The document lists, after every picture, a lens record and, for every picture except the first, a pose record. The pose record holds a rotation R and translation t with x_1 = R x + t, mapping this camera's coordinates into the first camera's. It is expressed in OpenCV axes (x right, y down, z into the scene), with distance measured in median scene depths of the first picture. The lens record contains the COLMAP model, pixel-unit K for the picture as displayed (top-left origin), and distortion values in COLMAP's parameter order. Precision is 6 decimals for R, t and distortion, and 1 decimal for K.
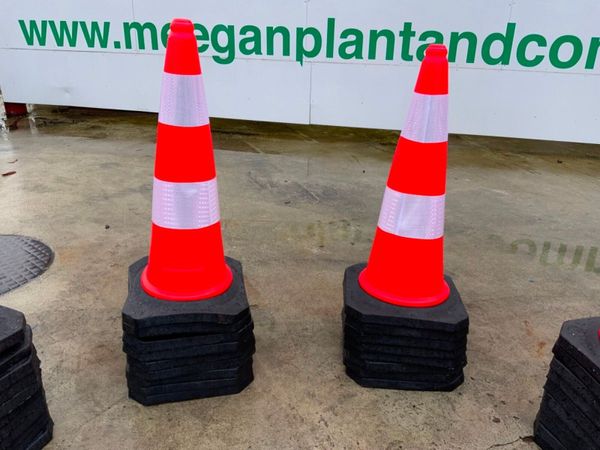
lens RADIAL K [[502.4, 0, 299.2], [0, 502.4, 225.1], [0, 0, 1]] dist [0.034725, -0.071423]
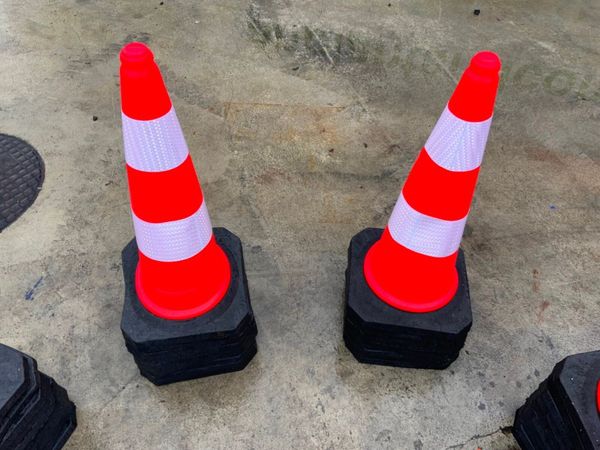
lens RADIAL K [[502.4, 0, 299.7], [0, 502.4, 225.2], [0, 0, 1]] dist [0.034725, -0.071423]
pose [[0.999489, 0.016708, -0.027264, 0.014036], [-0.001806, 0.880753, 0.473572, -0.255012], [0.031925, -0.473281, 0.880333, 0.122493]]
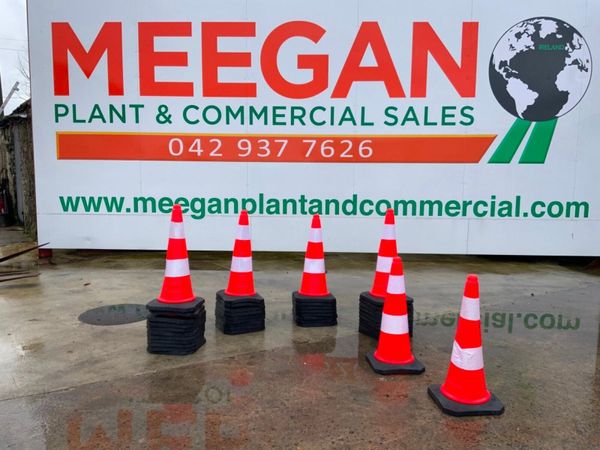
lens RADIAL K [[502.4, 0, 300.0], [0, 502.4, 224.9], [0, 0, 1]] dist [0.034725, -0.071423]
pose [[0.978585, -0.036019, 0.202666, -0.270012], [0.091191, 0.958542, -0.269966, 0.318350], [-0.184540, 0.282666, 0.941300, -1.109357]]
